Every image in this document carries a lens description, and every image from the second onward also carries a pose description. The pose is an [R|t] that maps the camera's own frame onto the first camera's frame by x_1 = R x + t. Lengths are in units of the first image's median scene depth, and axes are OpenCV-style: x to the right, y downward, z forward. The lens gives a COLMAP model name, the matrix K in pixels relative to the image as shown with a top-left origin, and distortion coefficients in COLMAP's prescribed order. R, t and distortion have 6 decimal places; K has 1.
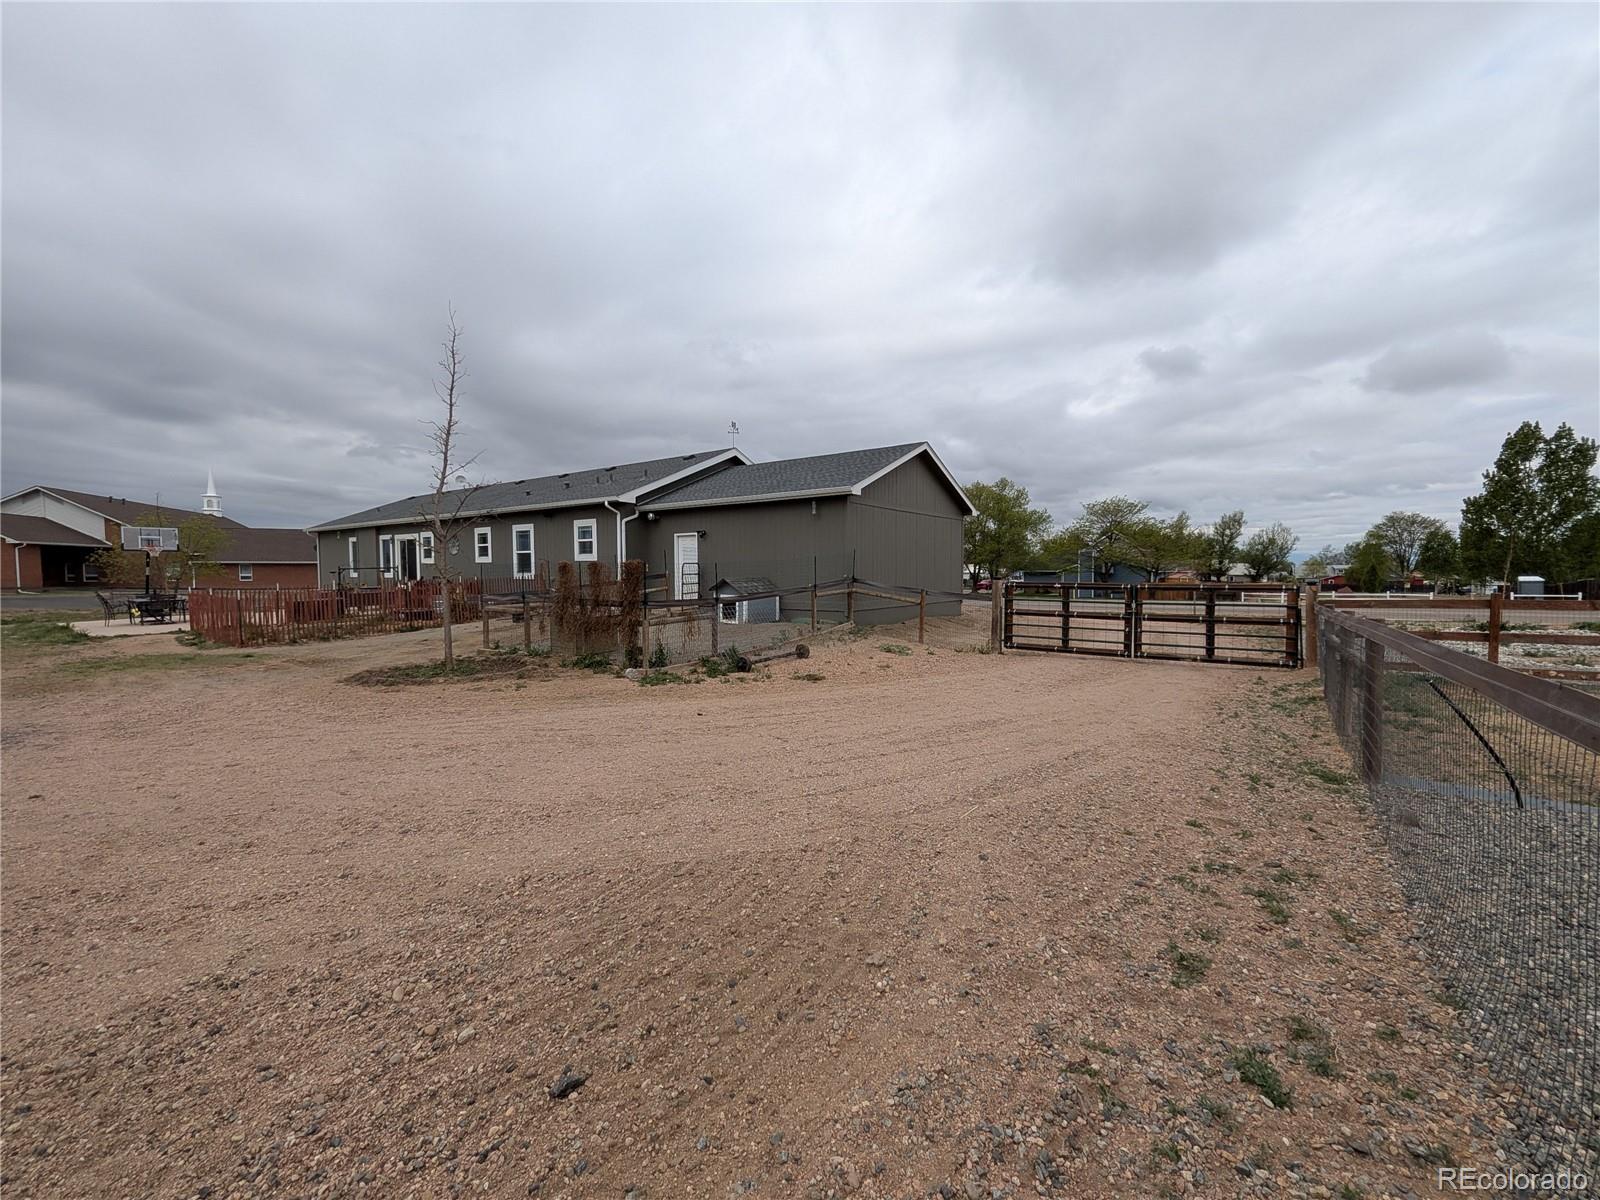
lens RADIAL K [[640.2, 0, 800.0], [0, 640.2, 600.0], [0, 0, 1]] dist [0.017381, 0.000073]
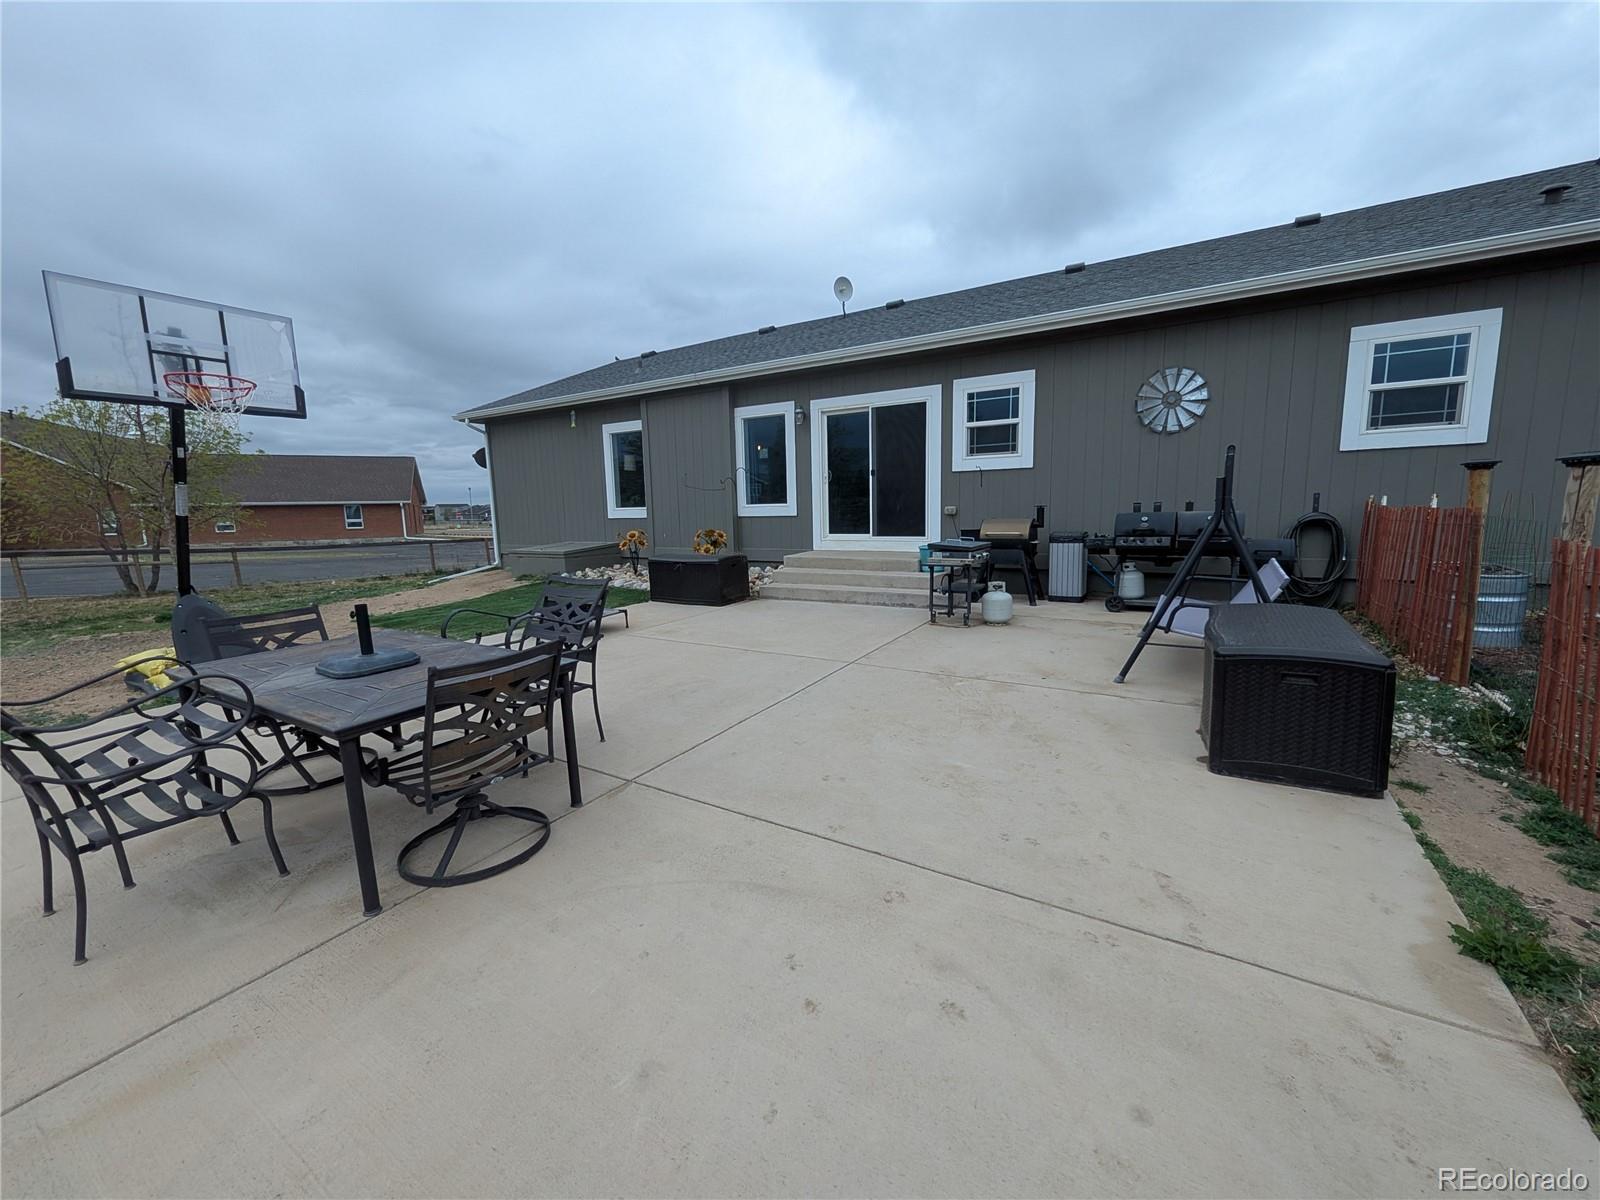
lens RADIAL K [[640.2, 0, 800.0], [0, 640.2, 600.0], [0, 0, 1]] dist [0.017381, 0.000073]
pose [[0.998834, -0.043745, 0.020396, -0.630973], [0.040654, 0.990278, 0.133031, -0.036571], [-0.026018, -0.132046, 0.990902, 0.613430]]
